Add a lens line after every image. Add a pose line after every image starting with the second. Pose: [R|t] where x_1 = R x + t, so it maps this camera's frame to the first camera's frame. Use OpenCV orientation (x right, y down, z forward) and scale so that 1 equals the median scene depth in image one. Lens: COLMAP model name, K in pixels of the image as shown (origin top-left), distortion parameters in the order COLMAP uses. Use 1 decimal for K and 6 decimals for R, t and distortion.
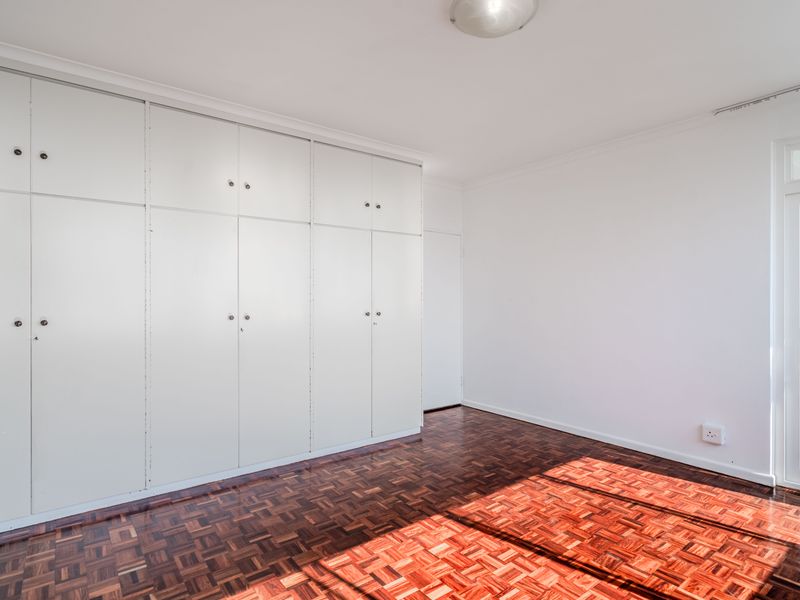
lens RADIAL K [[439.1, 0, 395.0], [0, 439.1, 298.6], [0, 0, 1]] dist [0.000360, 0.001347]
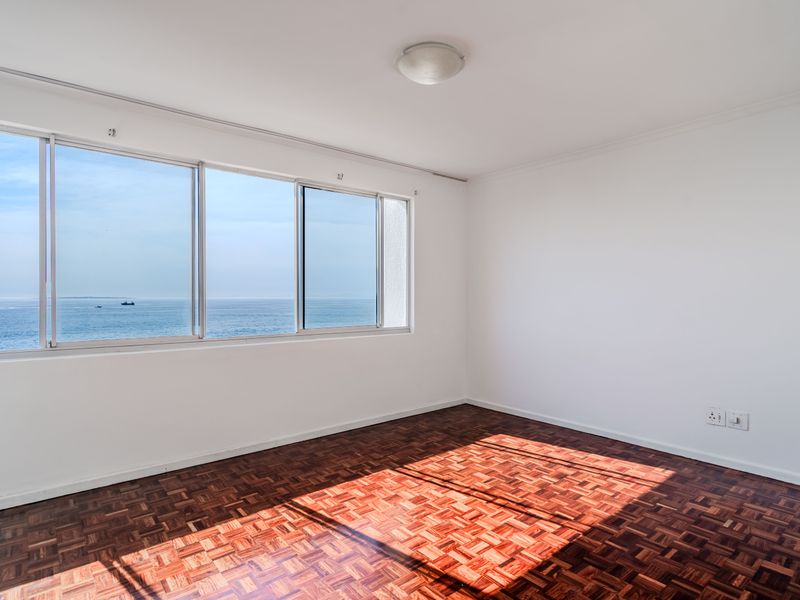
lens RADIAL K [[439.1, 0, 418.5], [0, 439.1, 298.0], [0, 0, 1]] dist [0.000360, 0.001347]
pose [[-0.995882, 0.002378, -0.090632, 0.251123], [0.002565, 0.999995, -0.001955, 0.002566], [0.090627, -0.002179, -0.995883, 1.521610]]
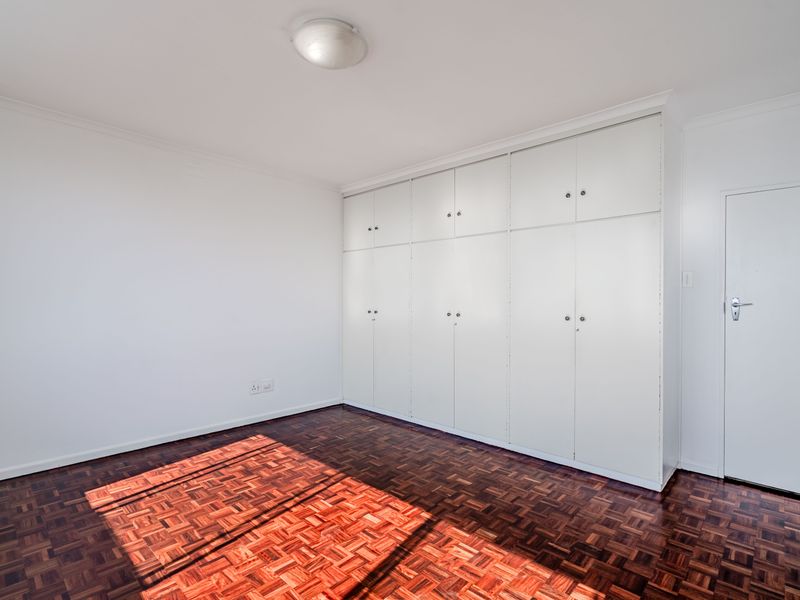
lens RADIAL K [[397.2, 0, 395.1], [0, 397.2, 300.5], [0, 0, 1]] dist [-0.010449, 0.001311]
pose [[0.173893, 0.000896, -0.984764, 0.864455], [-0.002180, 0.999997, 0.000524, 0.000263], [0.984762, 0.002056, 0.173894, 0.673387]]
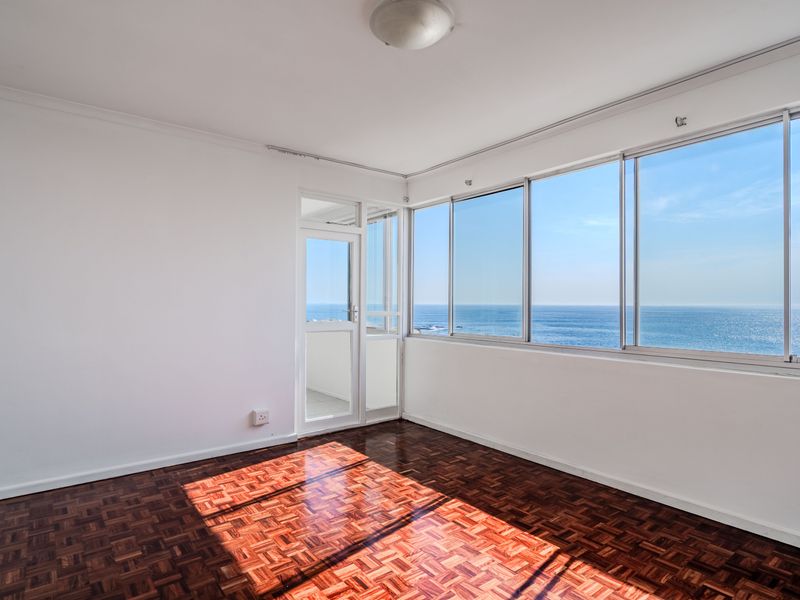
lens RADIAL K [[472.2, 0, 403.7], [0, 472.2, 300.3], [0, 0, 1]] dist [0.003993, 0.001564]
pose [[-0.033887, 0.005300, 0.999412, -0.607265], [-0.008033, 0.999952, -0.005576, -0.001414], [-0.999393, -0.008217, -0.033843, 0.715650]]
